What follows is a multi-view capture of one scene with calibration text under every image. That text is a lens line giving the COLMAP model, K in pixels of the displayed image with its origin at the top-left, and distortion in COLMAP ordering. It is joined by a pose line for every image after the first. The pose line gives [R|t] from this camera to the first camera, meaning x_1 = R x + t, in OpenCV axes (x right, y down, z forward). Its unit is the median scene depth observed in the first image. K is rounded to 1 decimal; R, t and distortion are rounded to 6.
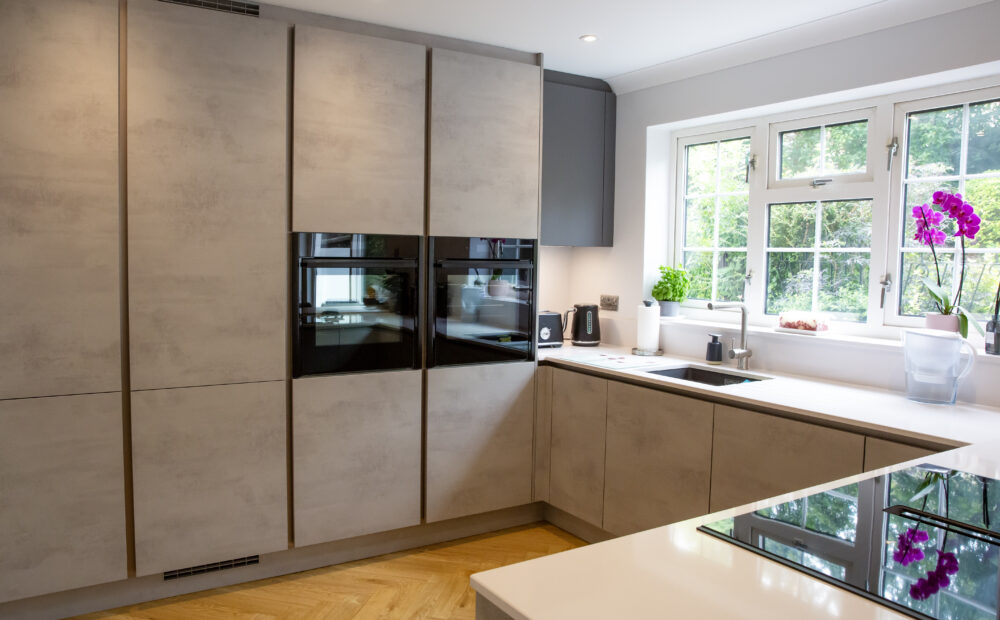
lens RADIAL K [[715.8, 0, 493.3], [0, 715.8, 310.6], [0, 0, 1]] dist [-0.094588, 0.027804]
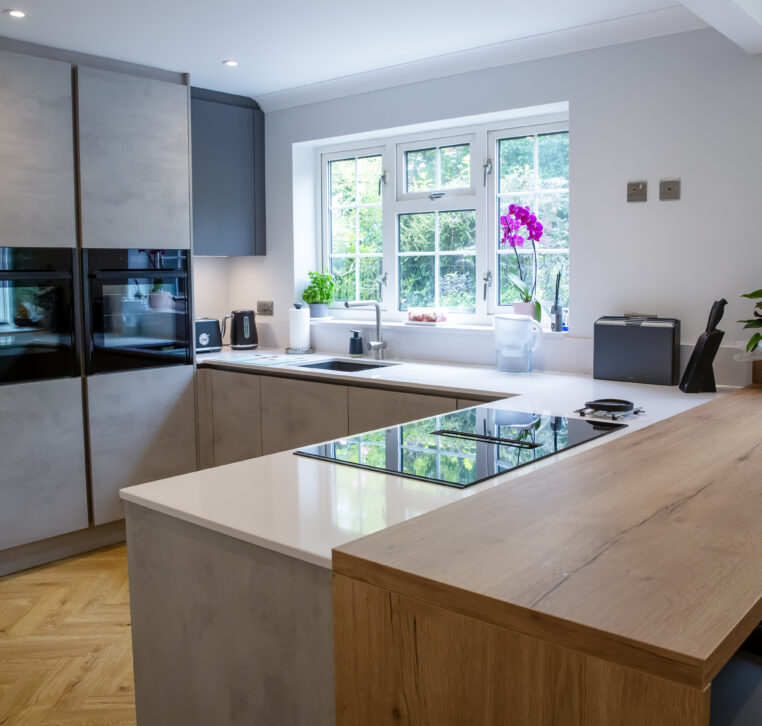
lens RADIAL K [[742.7, 0, 402.1], [0, 742.7, 334.4], [0, 0, 1]] dist [-0.070576, 0.000000]
pose [[0.950289, -0.048159, 0.307623, 0.018335], [0.043721, 0.998817, 0.021307, 0.017765], [-0.308285, -0.006798, 0.951270, -0.149236]]
